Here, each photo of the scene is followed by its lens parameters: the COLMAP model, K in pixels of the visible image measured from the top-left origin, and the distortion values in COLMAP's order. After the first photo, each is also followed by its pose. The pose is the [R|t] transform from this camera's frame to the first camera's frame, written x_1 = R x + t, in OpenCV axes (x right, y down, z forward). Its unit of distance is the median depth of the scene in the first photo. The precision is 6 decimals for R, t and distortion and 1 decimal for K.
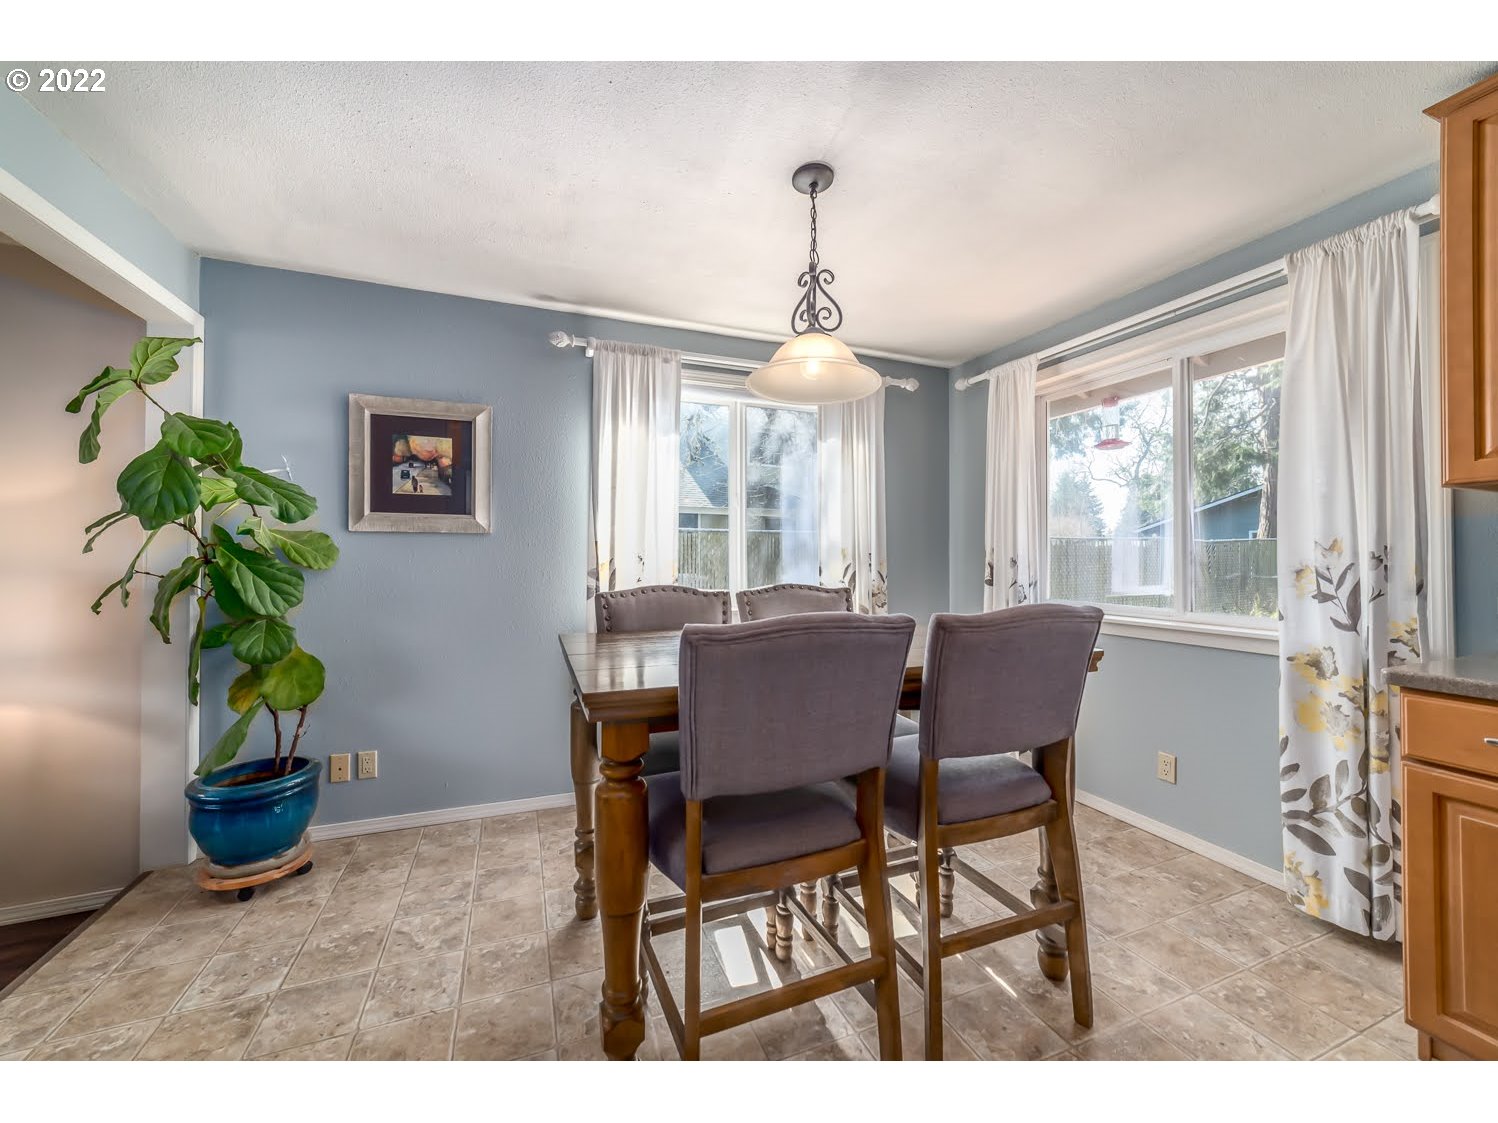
lens RADIAL K [[574.7, 0, 757.2], [0, 574.7, 558.3], [0, 0, 1]] dist [-0.019873, 0.006784]
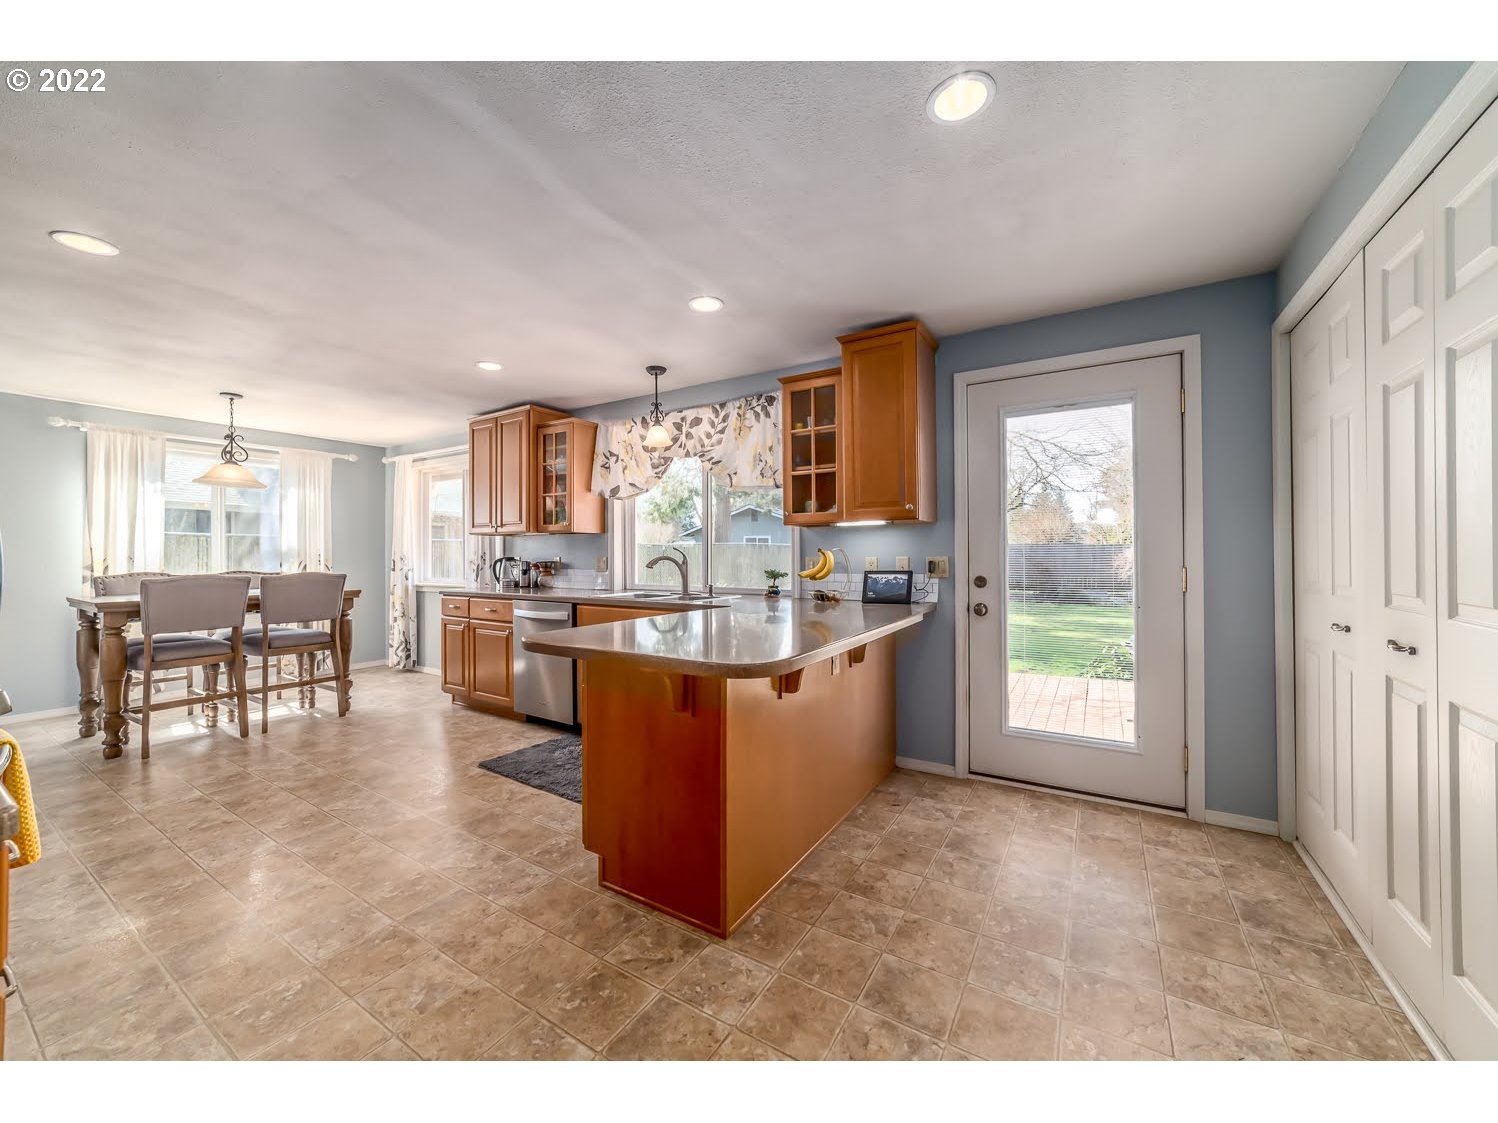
lens RADIAL K [[574.7, 0, 752.7], [0, 574.7, 554.5], [0, 0, 1]] dist [-0.019873, 0.006784]
pose [[0.819973, -0.004388, 0.572385, 0.357812], [0.003669, 0.999990, 0.002409, -0.008341], [-0.572390, 0.000125, 0.819981, -1.472248]]
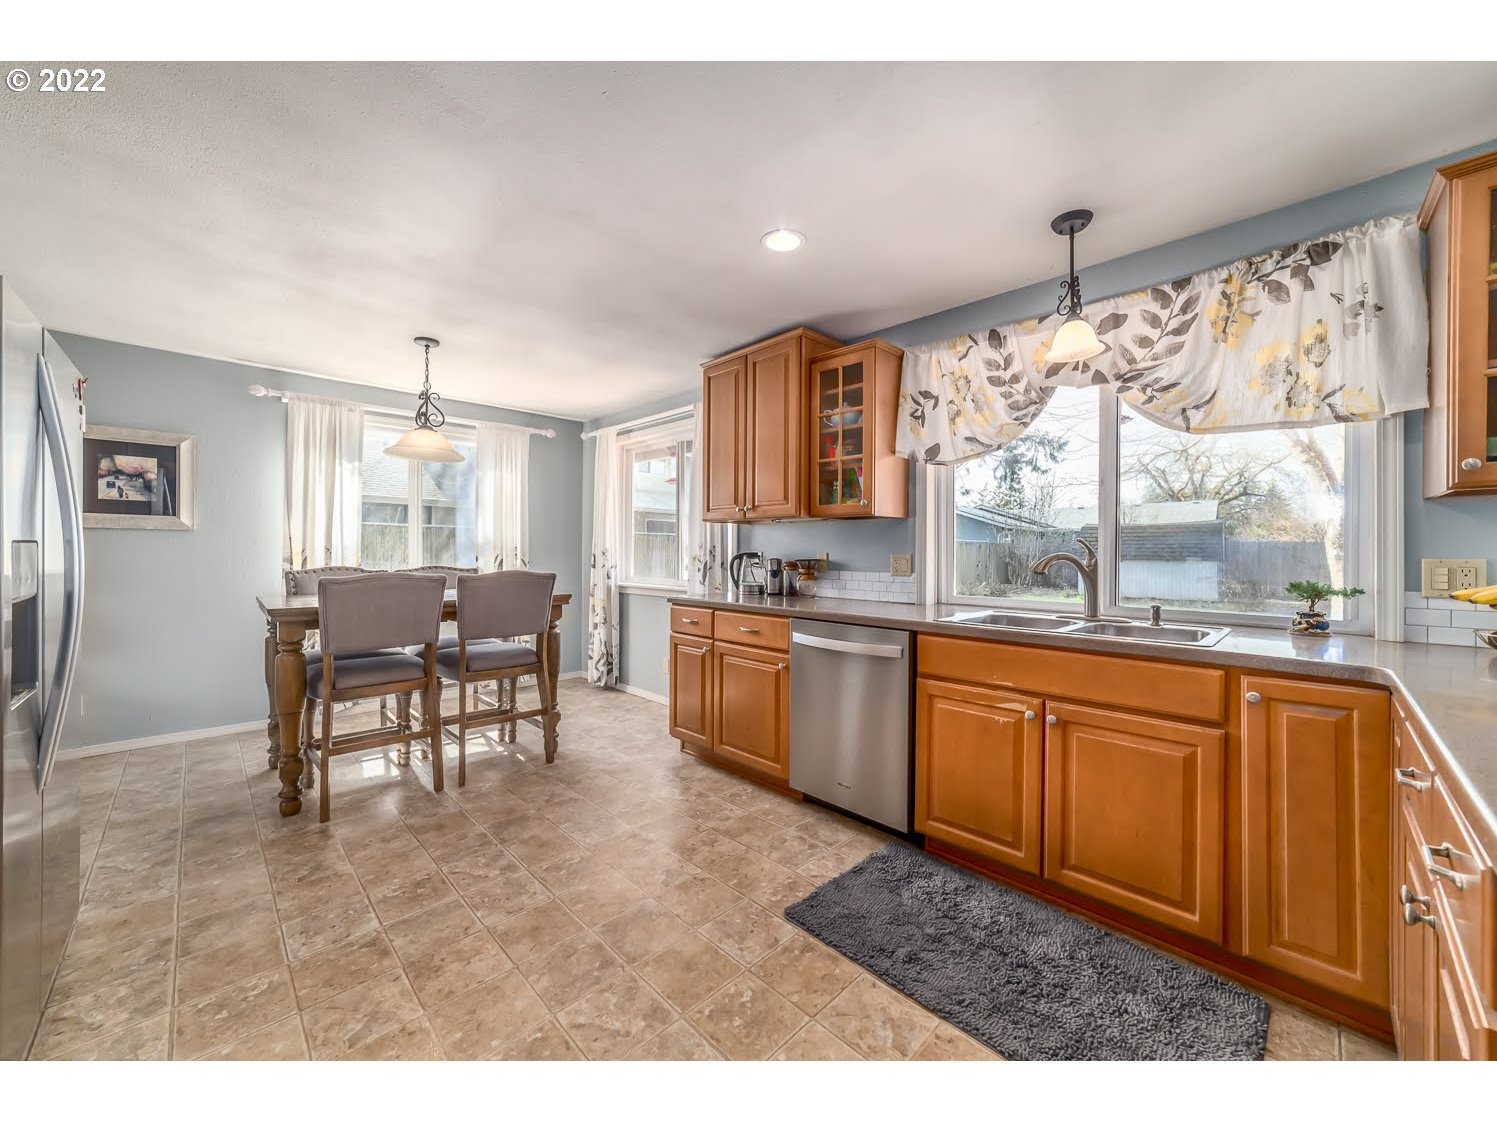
lens RADIAL K [[574.4, 0, 753.4], [0, 574.4, 554.9], [0, 0, 1]] dist [-0.019873, 0.006784]
pose [[0.929392, 0.002135, 0.369088, 0.275812], [-0.005778, 0.999945, 0.008766, -0.004867], [-0.369049, -0.010280, 0.929353, -0.754624]]
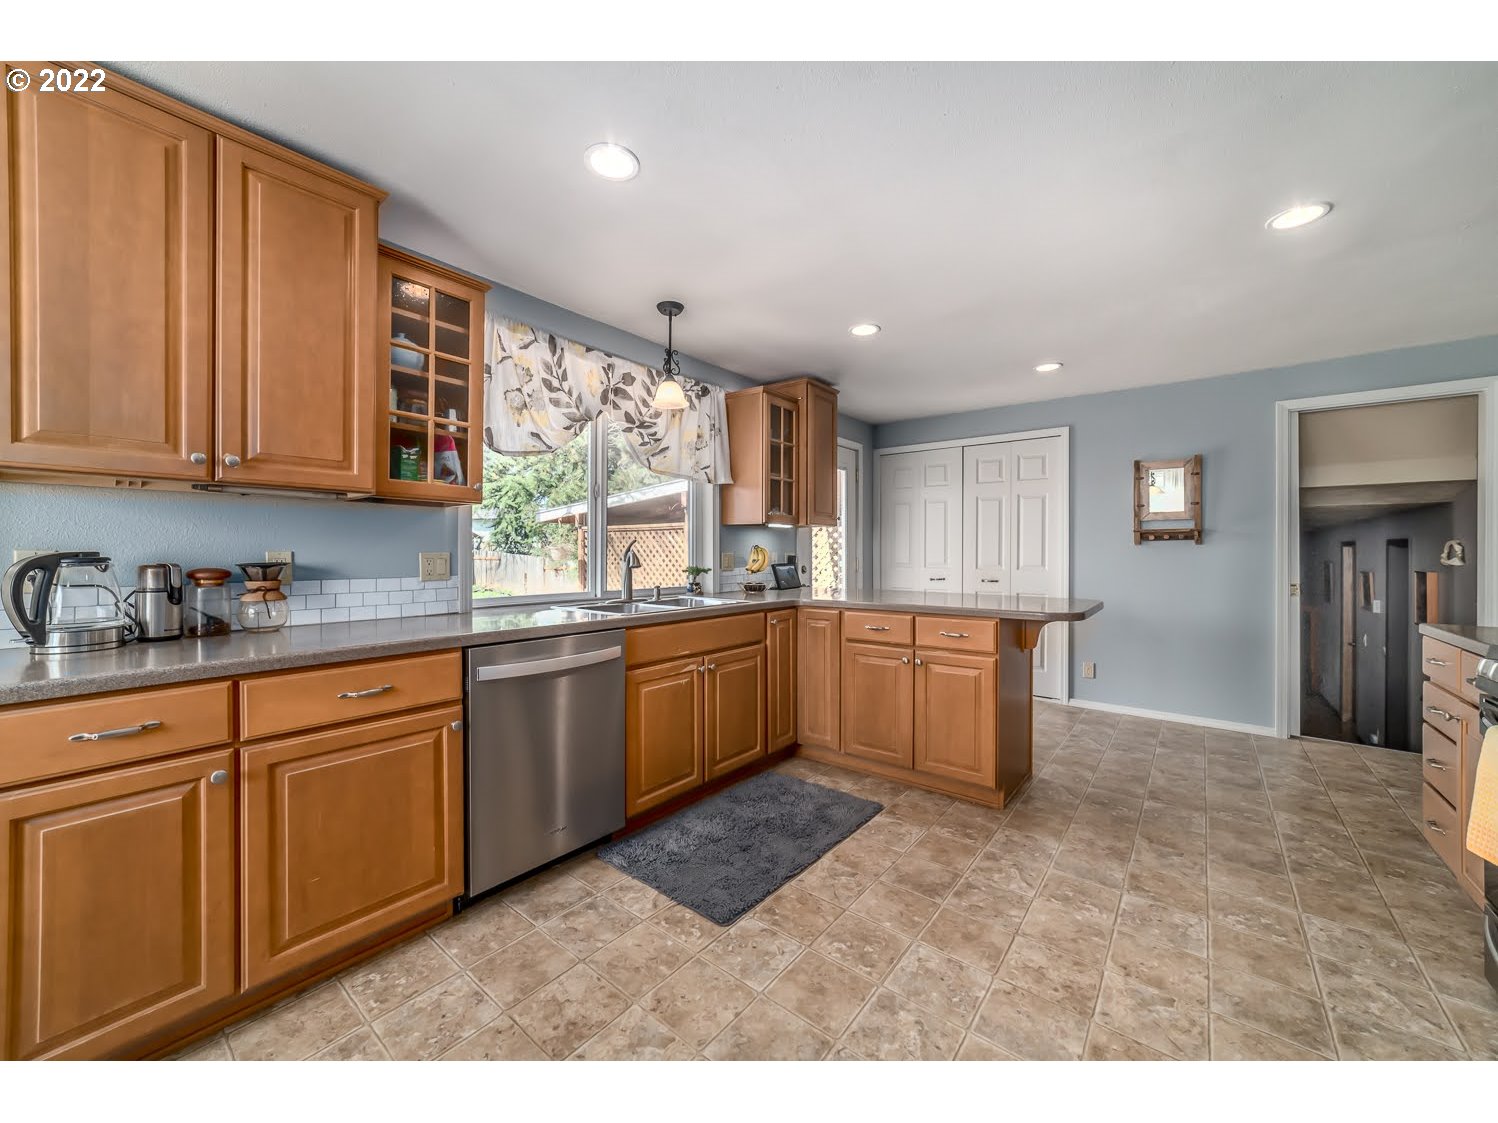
lens RADIAL K [[574.7, 0, 735.1], [0, 574.7, 555.6], [0, 0, 1]] dist [-0.019873, 0.006784]
pose [[-0.462078, -0.006129, 0.886818, -0.039878], [-0.002827, 0.999981, 0.005438, 0.000156], [-0.886835, 0.000005, -0.462087, 0.200463]]
